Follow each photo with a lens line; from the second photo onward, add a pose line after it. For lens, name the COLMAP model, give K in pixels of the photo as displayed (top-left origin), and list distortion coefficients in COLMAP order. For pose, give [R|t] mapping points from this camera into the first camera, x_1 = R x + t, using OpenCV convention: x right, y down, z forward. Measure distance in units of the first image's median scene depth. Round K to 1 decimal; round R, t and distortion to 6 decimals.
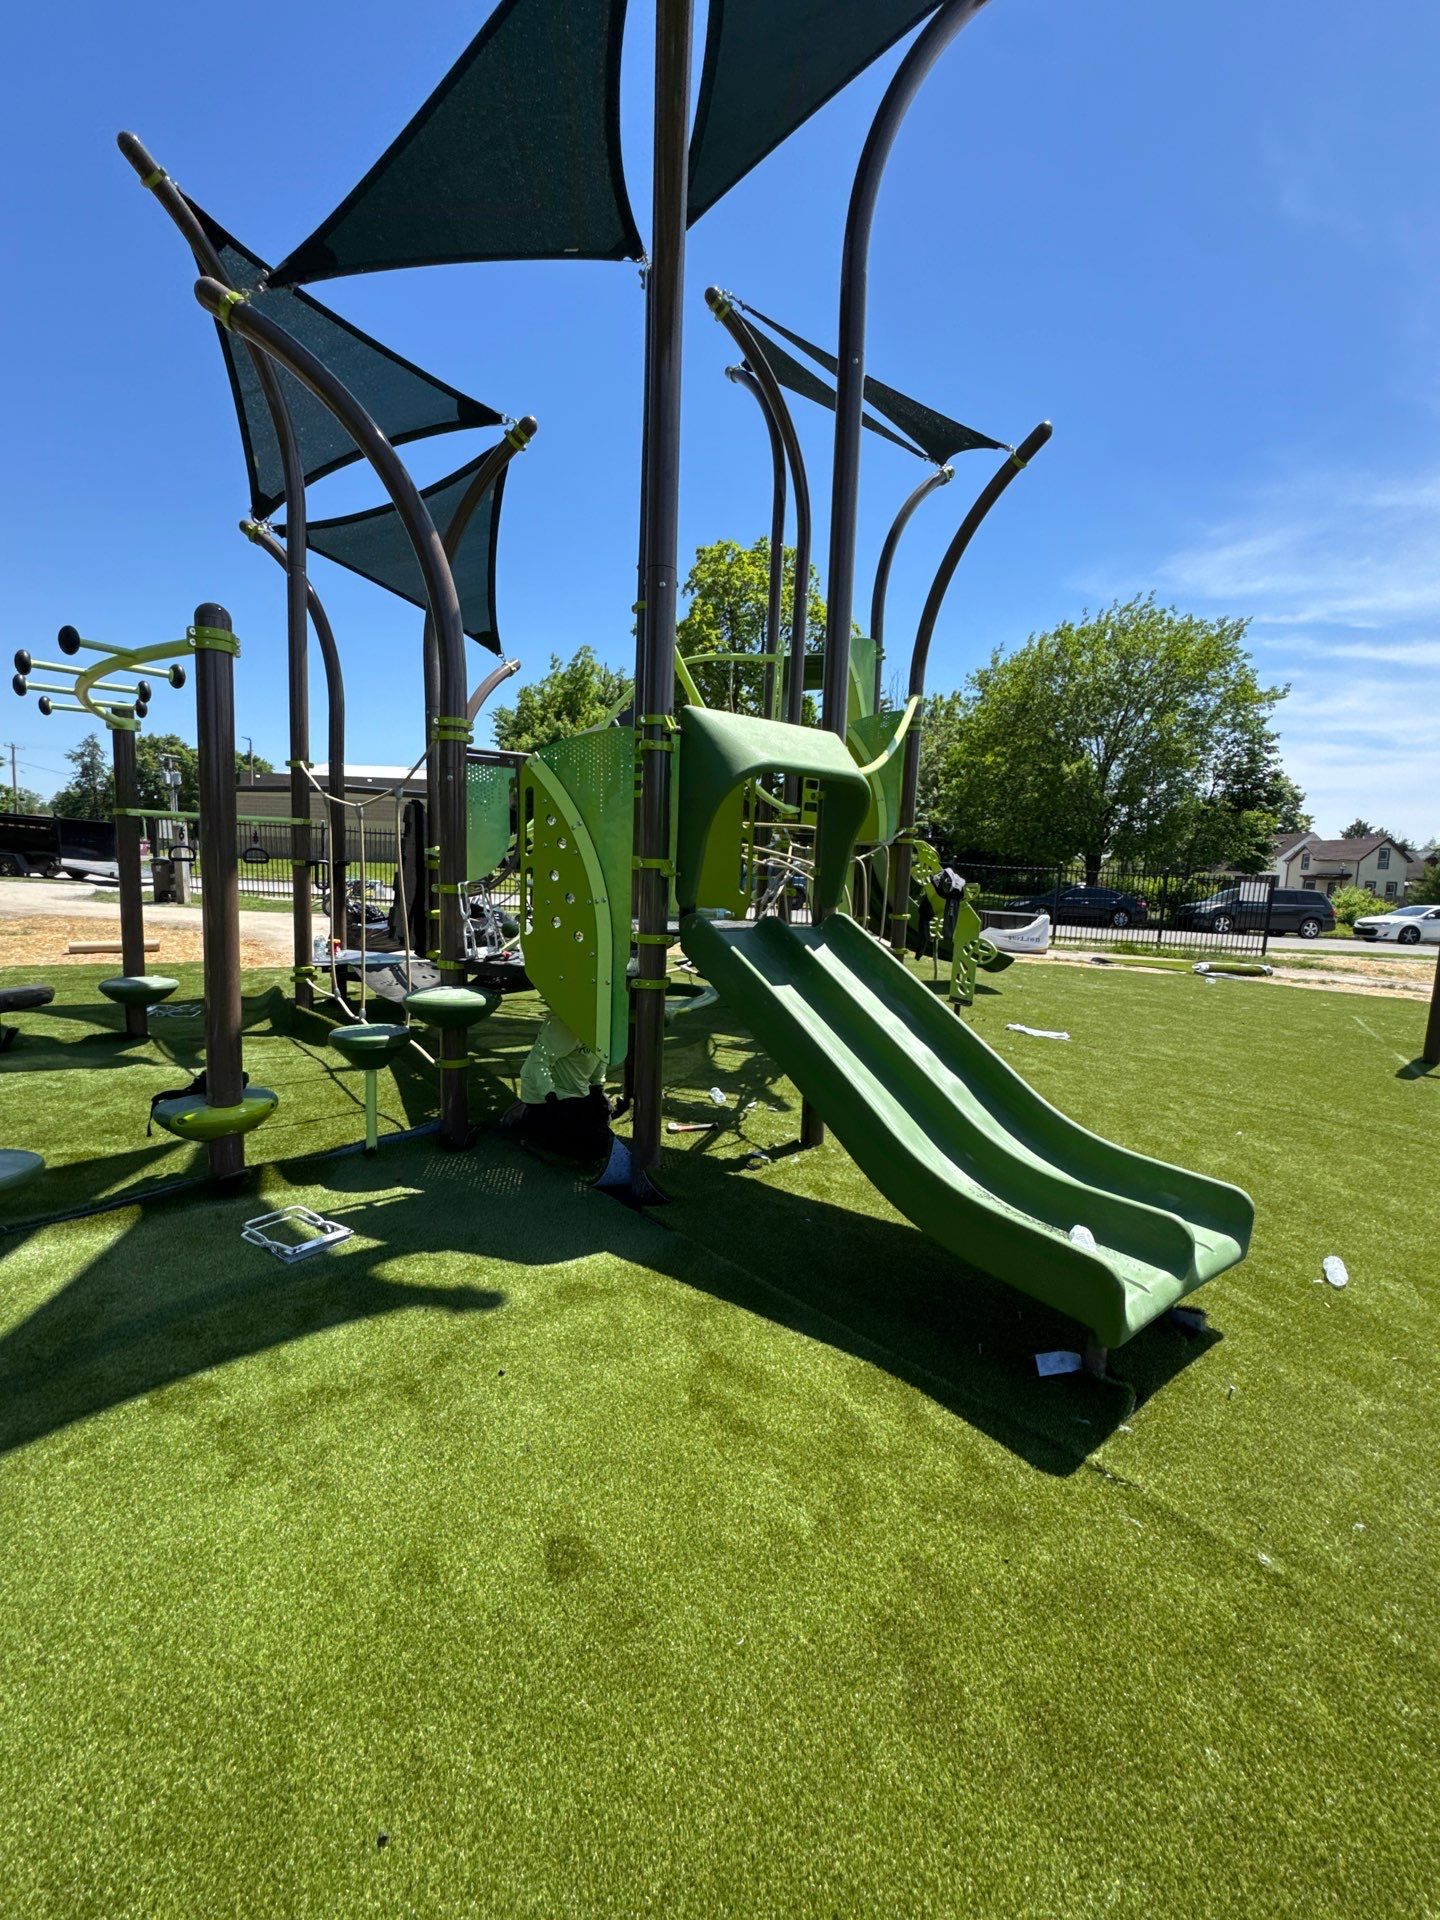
lens RADIAL K [[768.1, 0, 724.5], [0, 768.1, 954.5], [0, 0, 1]] dist [-0.001000, 0.000340]
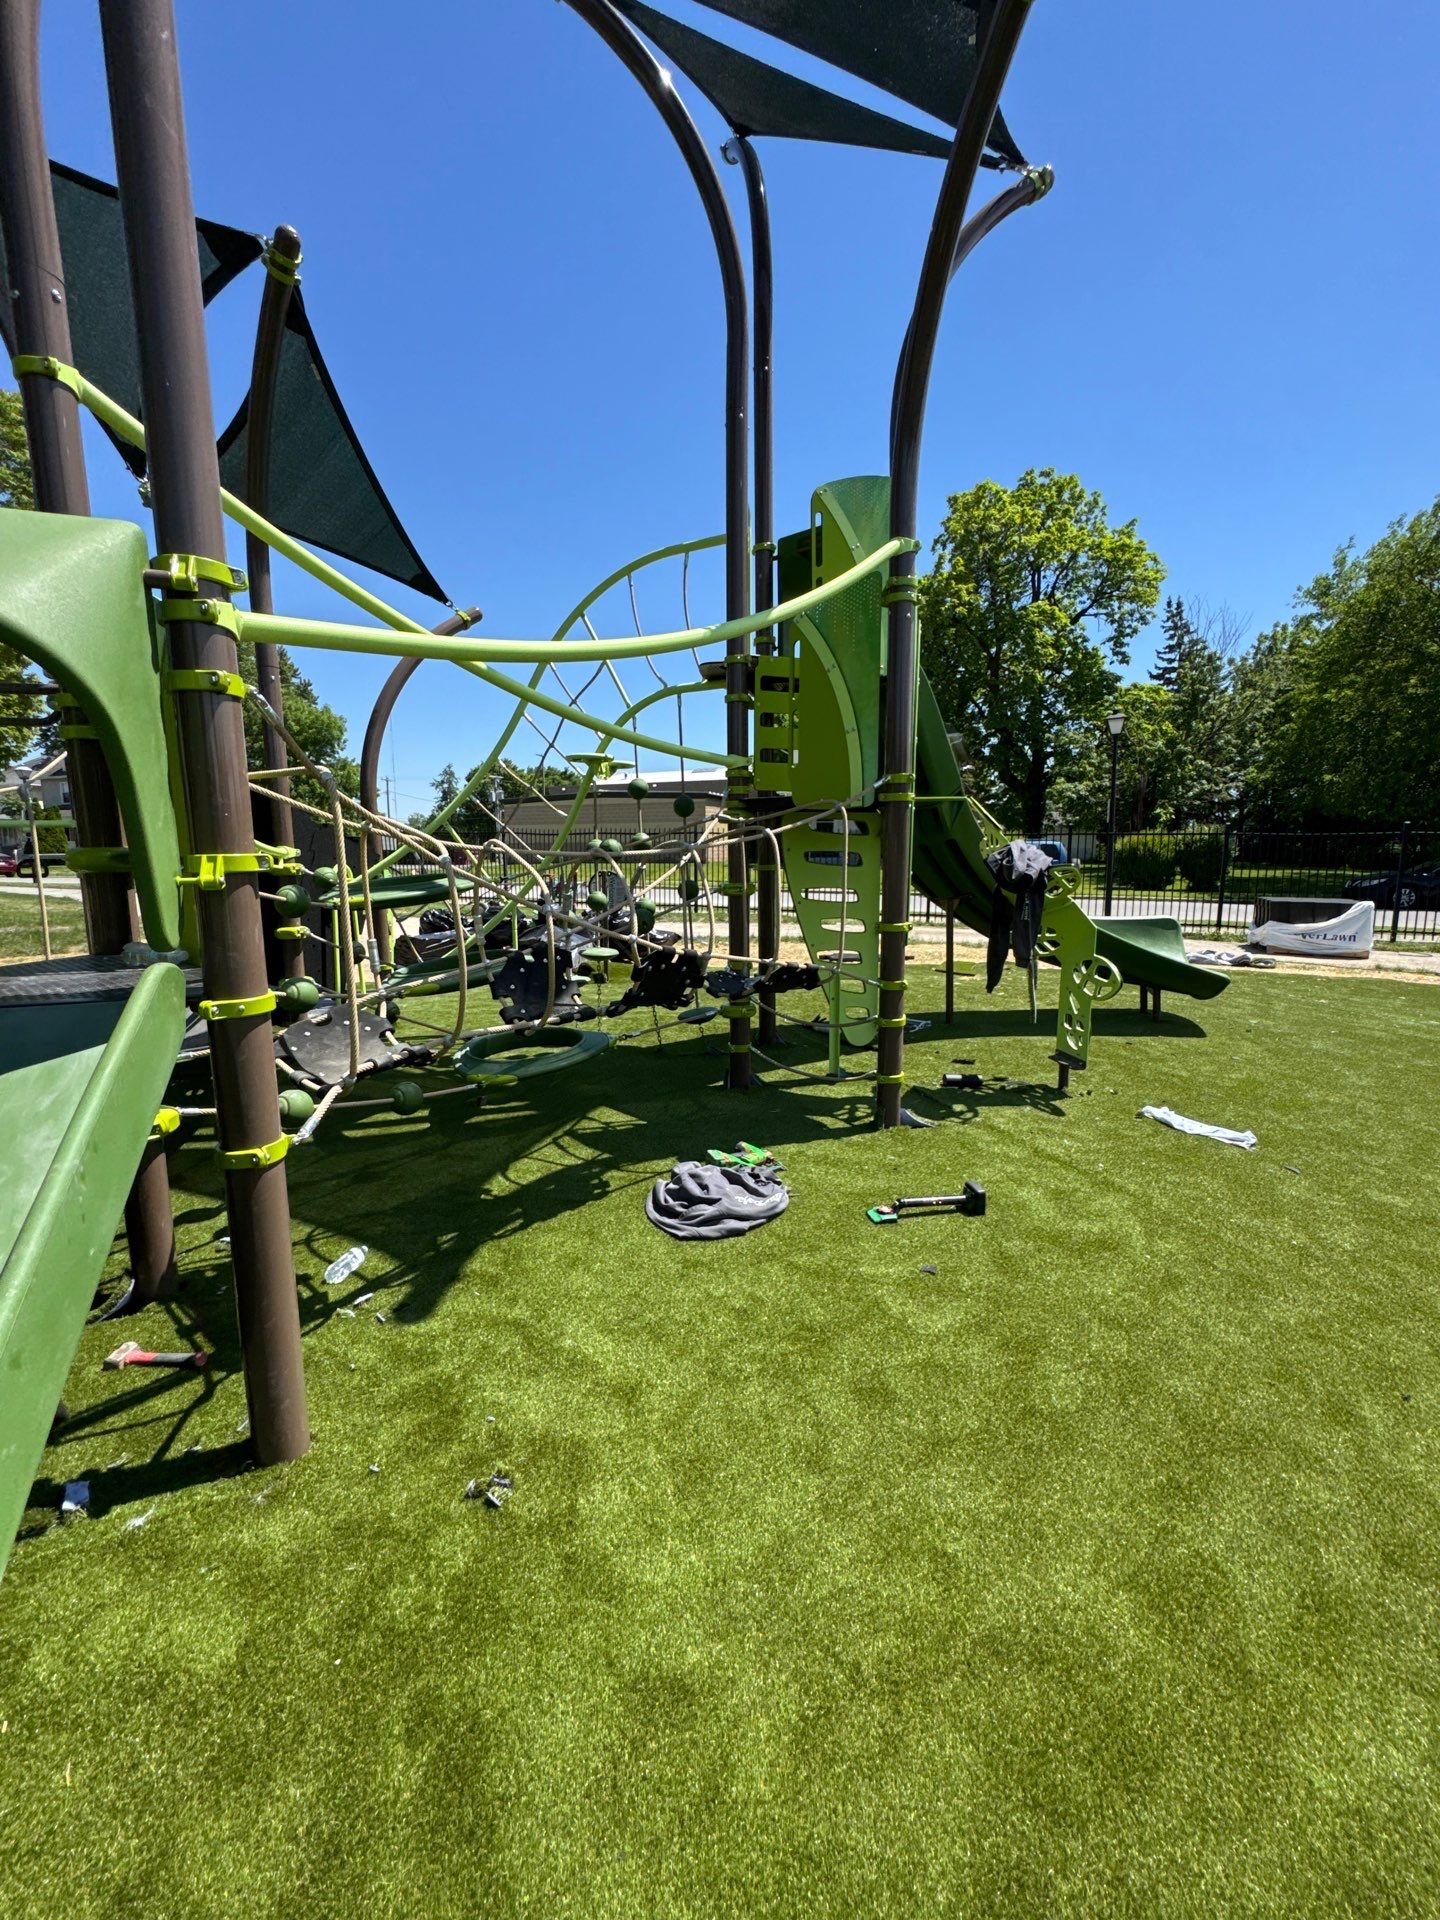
lens RADIAL K [[785.6, 0, 720.0], [0, 785.6, 960.0], [0, 0, 1]] dist [-0.001592, -0.000098]
pose [[0.938489, 0.000611, -0.345309, 0.279740], [0.005059, 0.999867, 0.015520, -0.030194], [0.345273, -0.016312, 0.938361, 0.346136]]
